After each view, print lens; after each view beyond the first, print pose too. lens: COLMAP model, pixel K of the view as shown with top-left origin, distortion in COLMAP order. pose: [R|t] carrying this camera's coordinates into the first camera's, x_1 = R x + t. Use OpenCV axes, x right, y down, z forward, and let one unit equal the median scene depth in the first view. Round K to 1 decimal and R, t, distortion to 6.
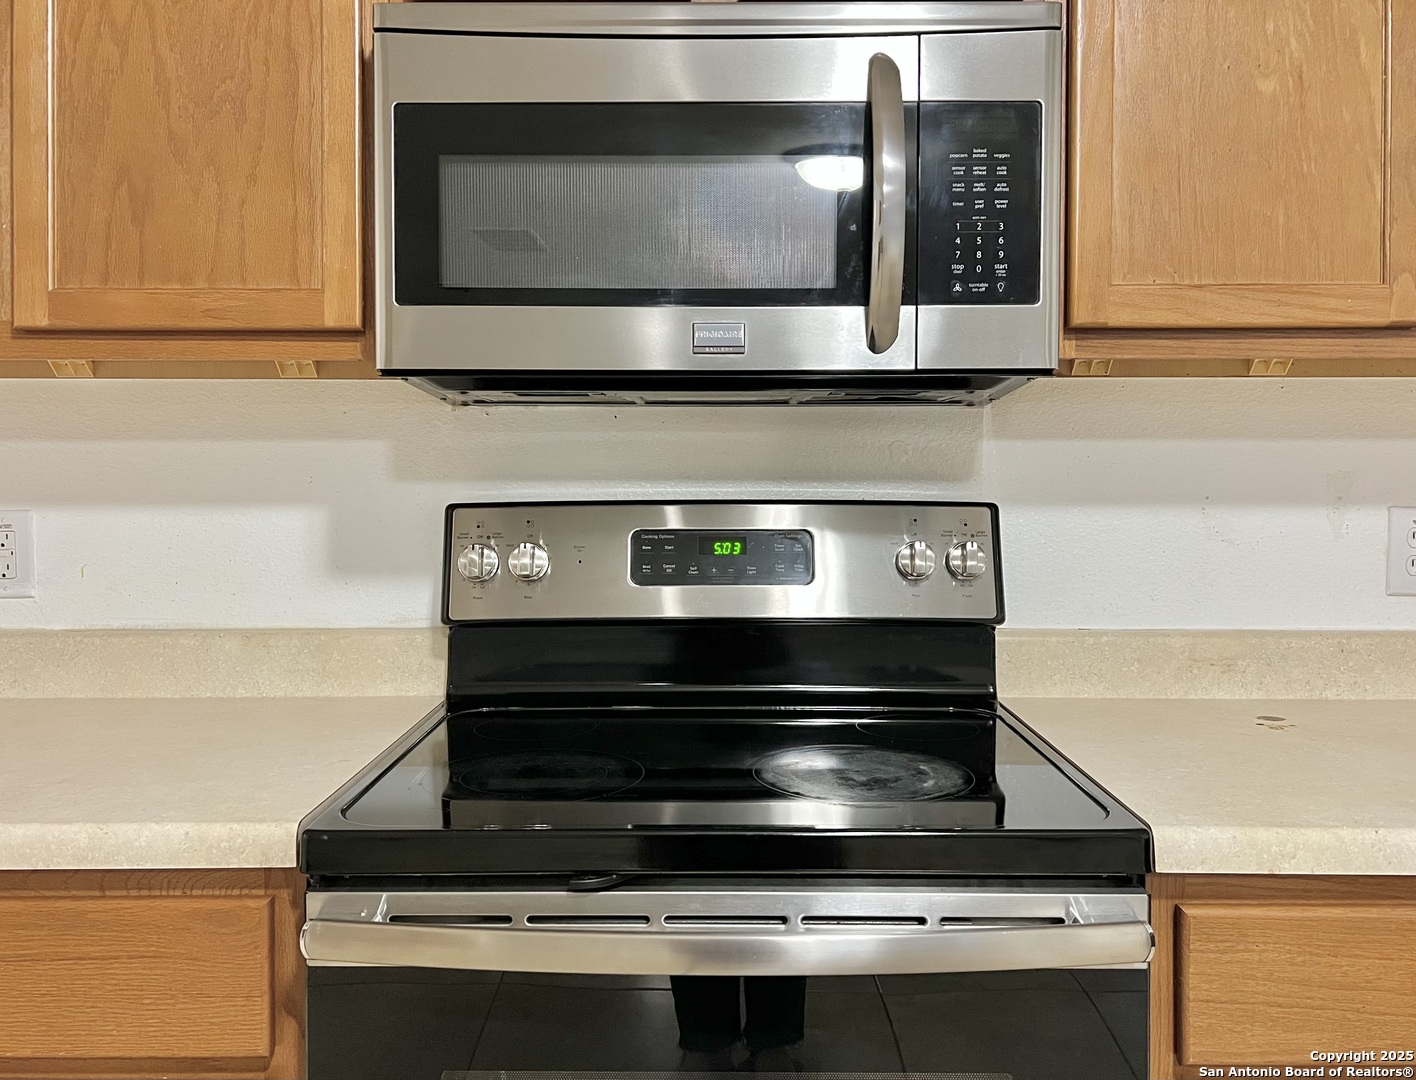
lens RADIAL K [[1183.2, 0, 706.5], [0, 1183.2, 496.5], [0, 0, 1]] dist [0.001165, 0.000324]
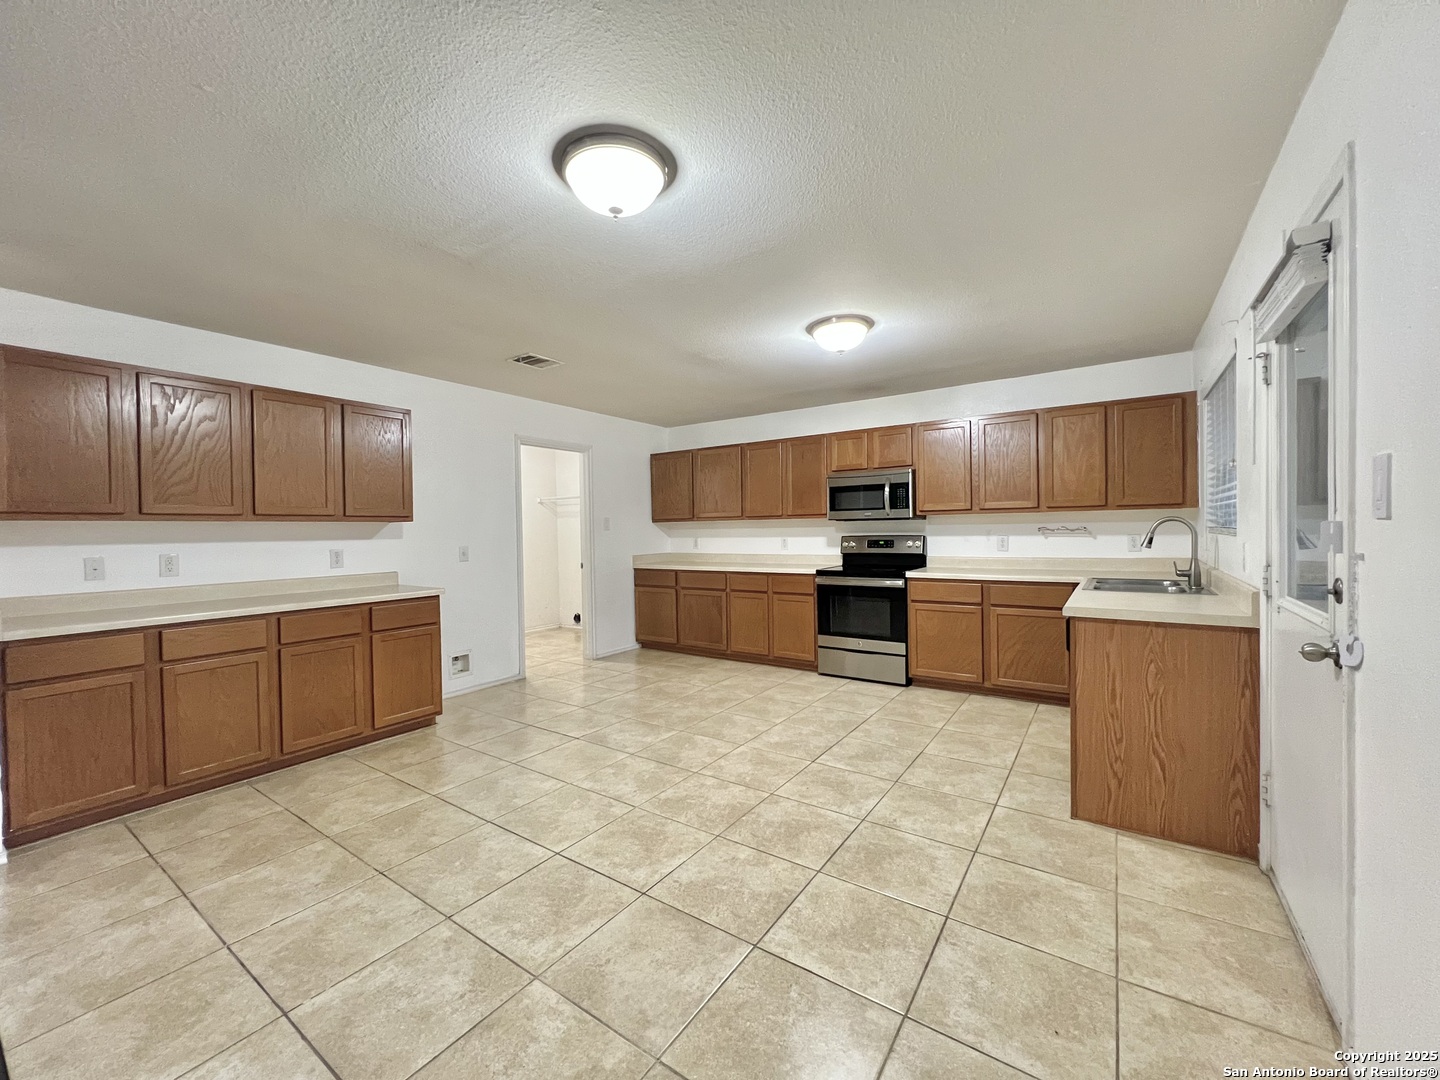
lens RADIAL K [[574.5, 0, 717.8], [0, 574.5, 538.1], [0, 0, 1]] dist [-0.006697, -0.000033]
pose [[0.823339, -0.004485, -0.567532, 1.288734], [0.001594, 0.999983, -0.005590, 0.040656], [0.567548, 0.003697, 0.823332, -2.571069]]
